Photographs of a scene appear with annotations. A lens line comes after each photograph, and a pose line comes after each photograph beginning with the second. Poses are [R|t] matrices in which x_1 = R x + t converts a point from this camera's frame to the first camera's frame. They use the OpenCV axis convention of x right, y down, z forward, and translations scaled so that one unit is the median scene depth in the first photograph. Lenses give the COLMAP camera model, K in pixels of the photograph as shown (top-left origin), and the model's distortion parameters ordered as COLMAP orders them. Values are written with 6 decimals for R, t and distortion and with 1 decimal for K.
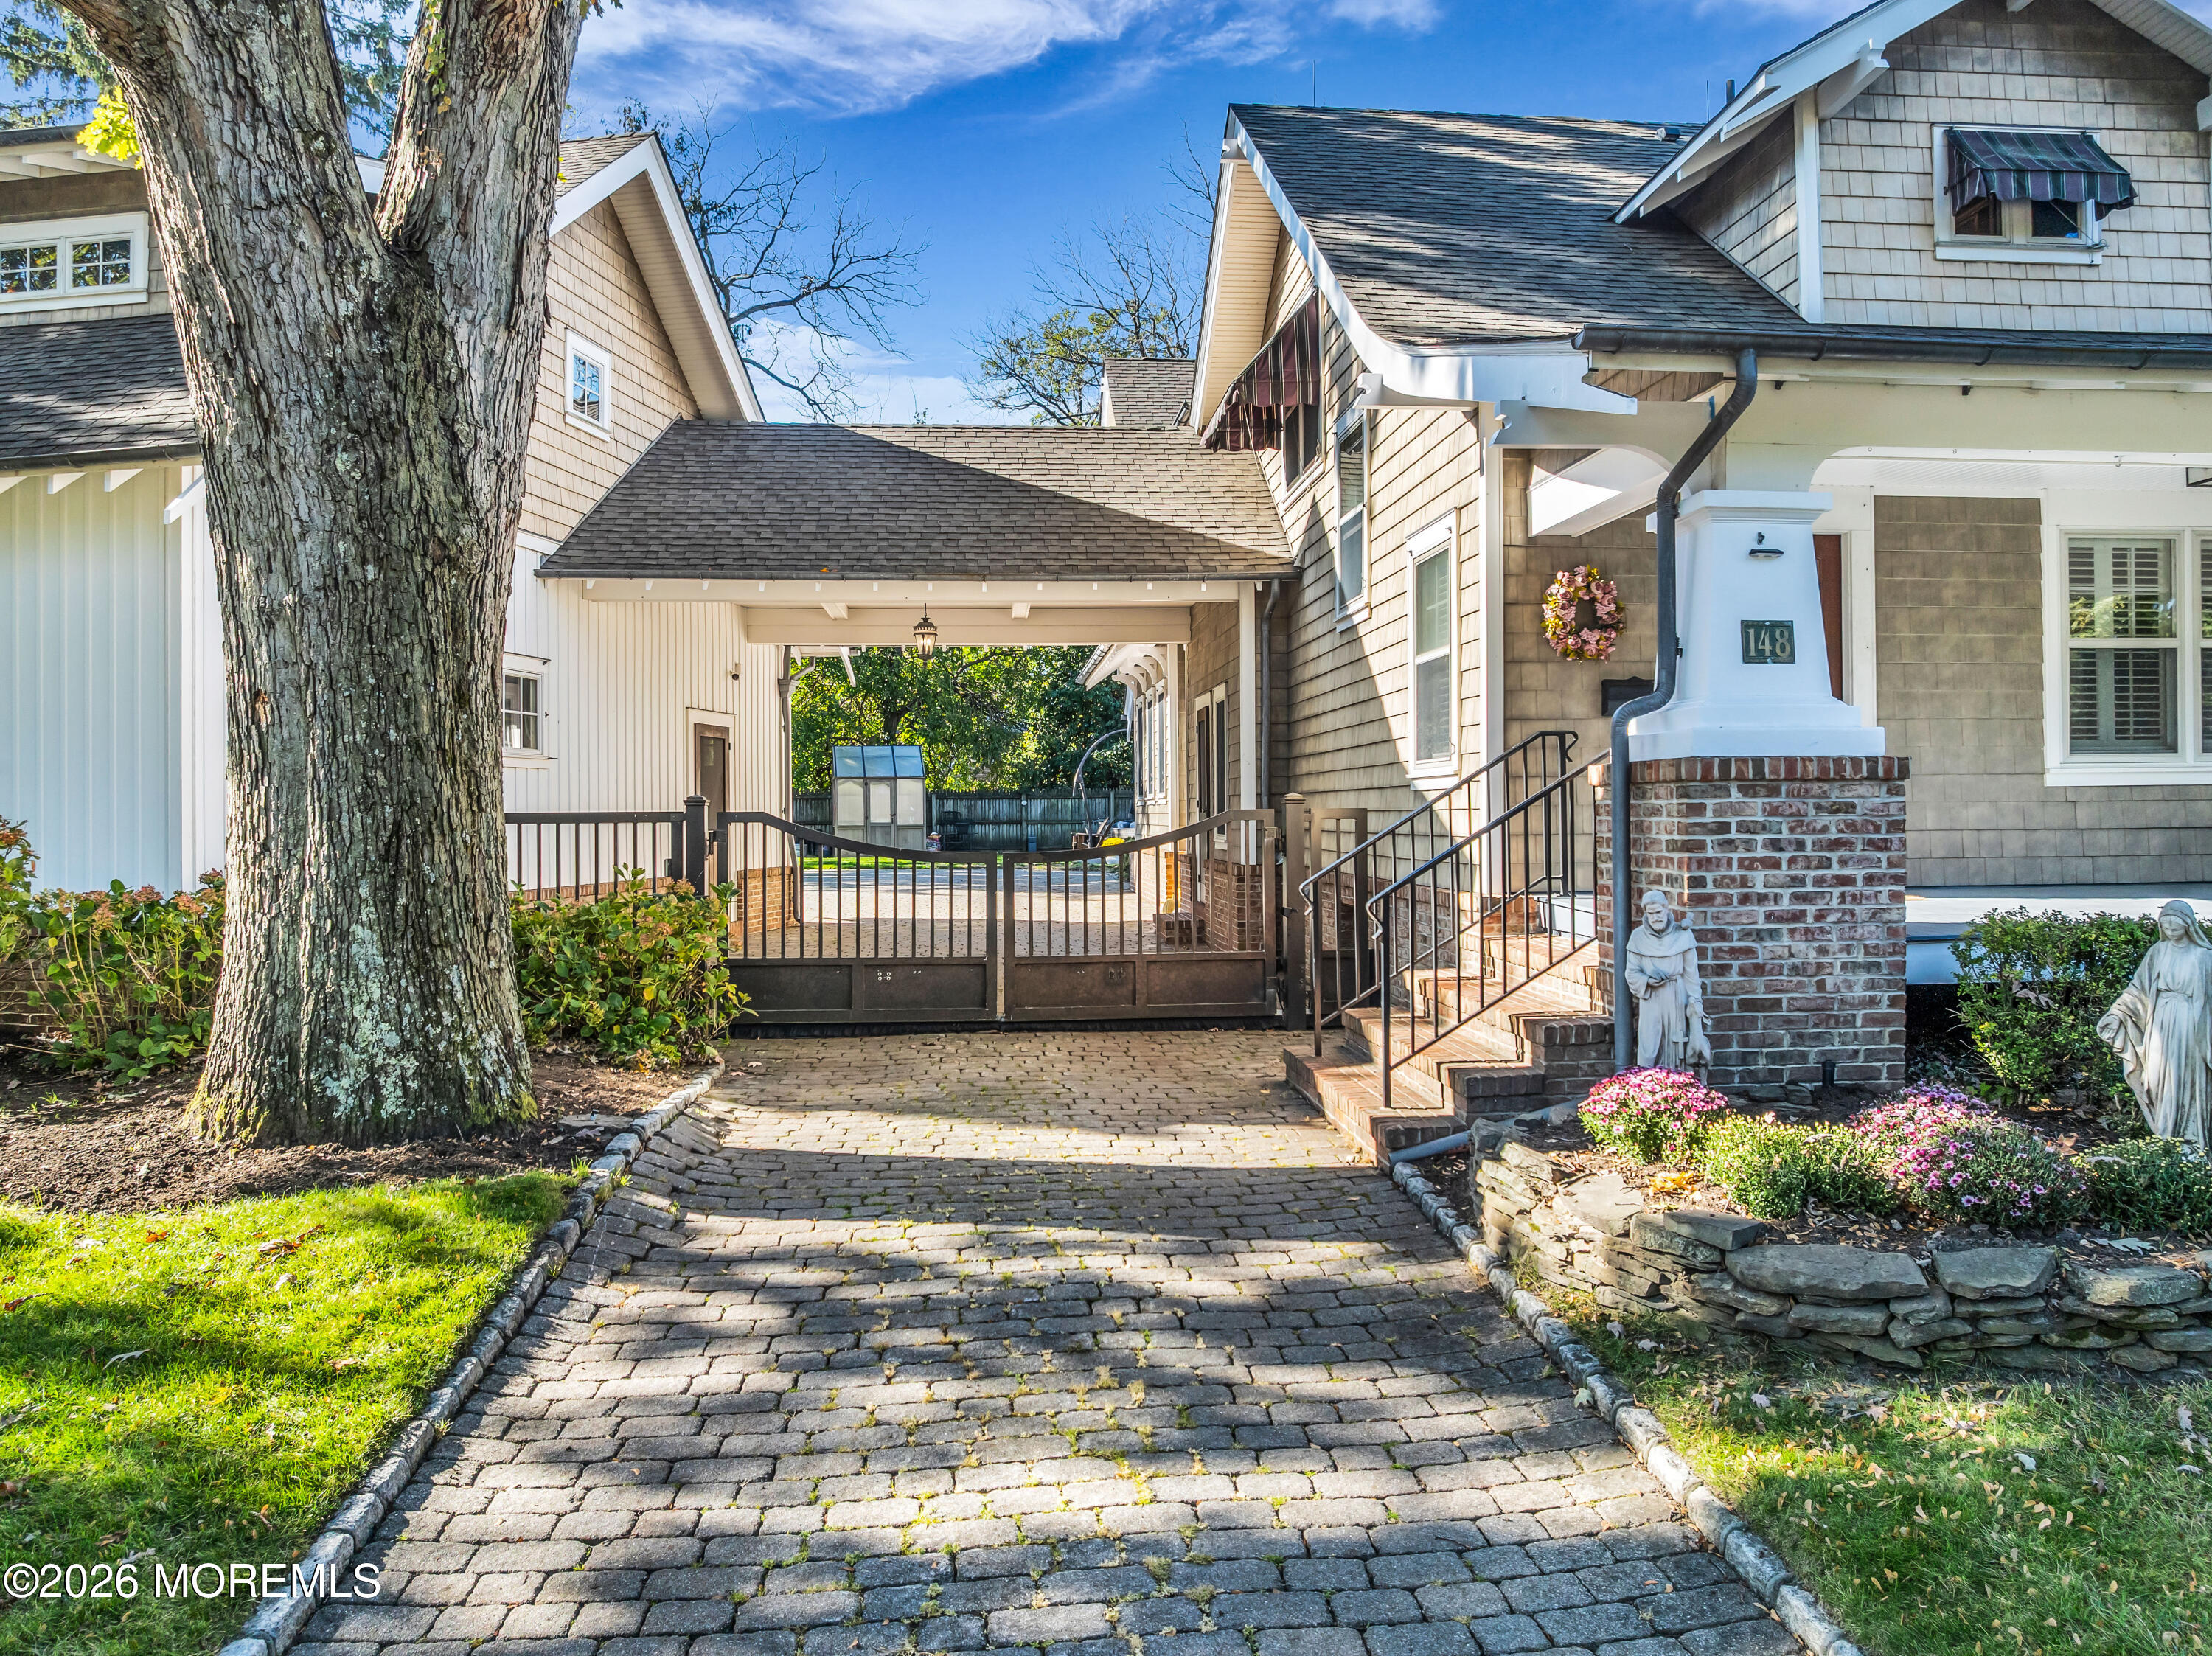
lens RADIAL K [[1567.9, 0, 1121.5], [0, 1567.9, 795.6], [0, 0, 1]] dist [-0.025314, -0.013924]
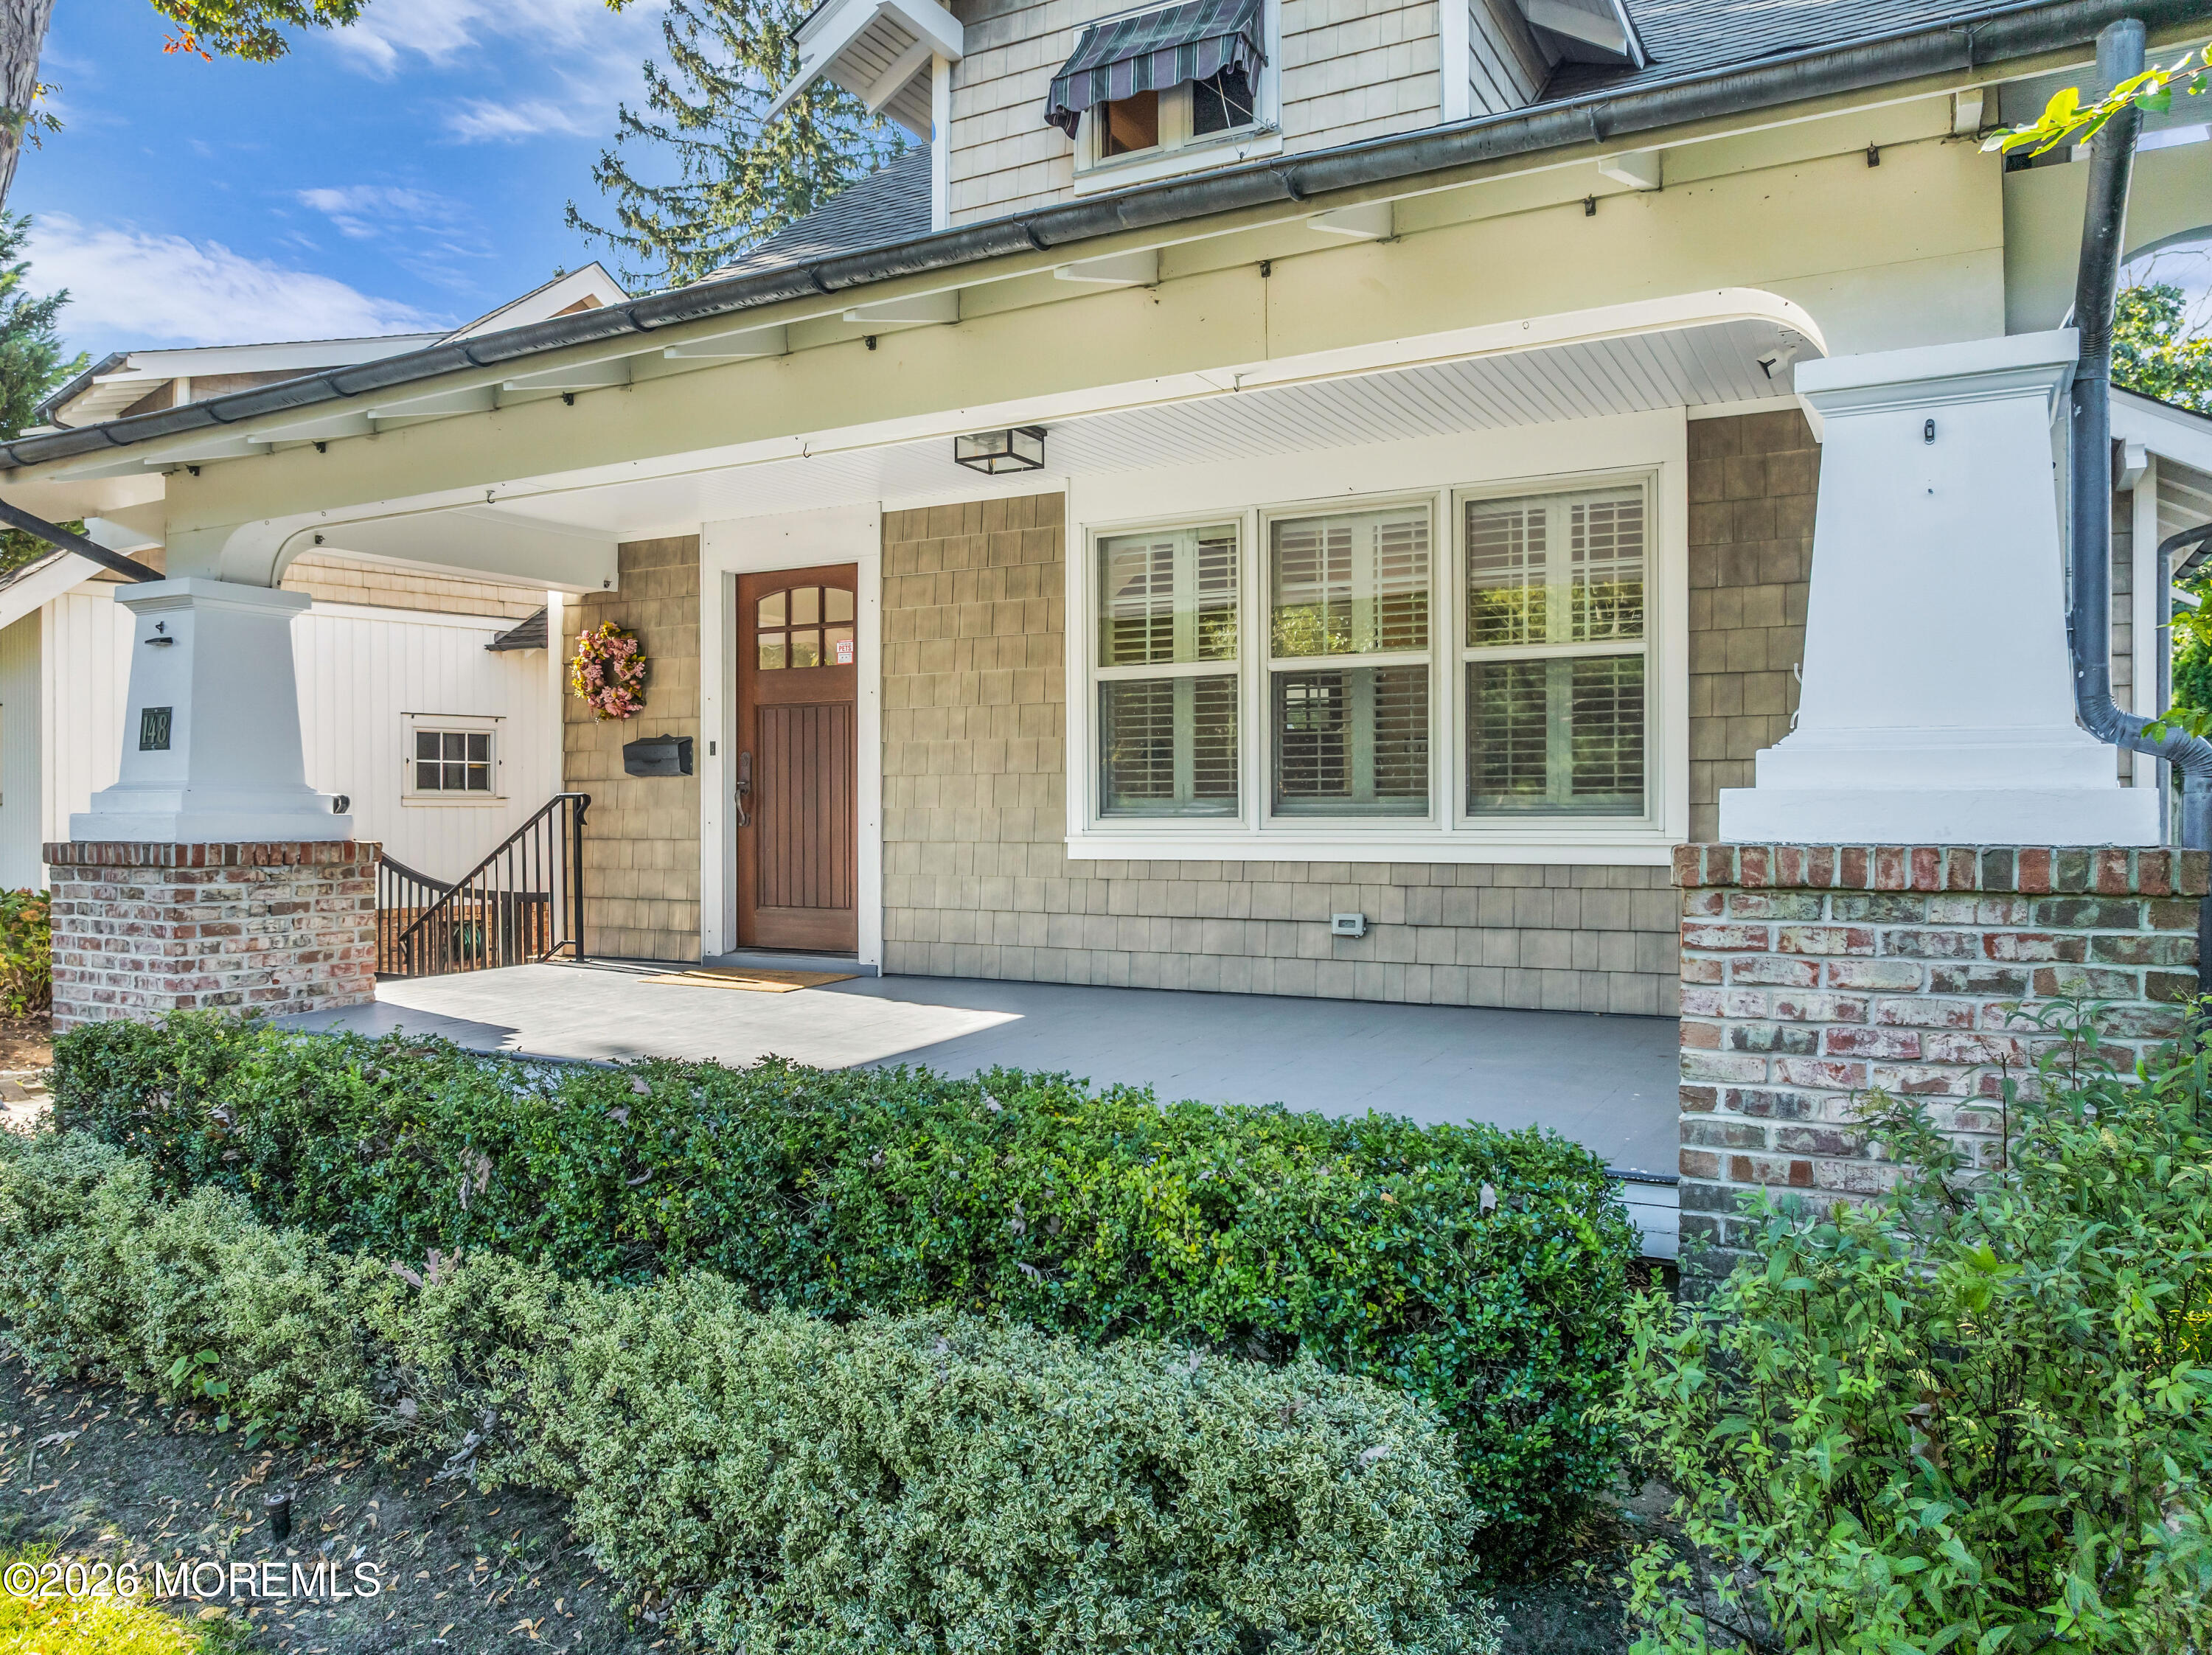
lens RADIAL K [[1567.8, 0, 1109.3], [0, 1567.8, 832.1], [0, 0, 1]] dist [-0.025314, -0.013924]
pose [[0.828484, 0.011950, -0.559885, 1.061248], [0.000256, 0.999764, 0.021718, -0.036855], [0.560013, -0.018136, 0.828285, 0.356108]]
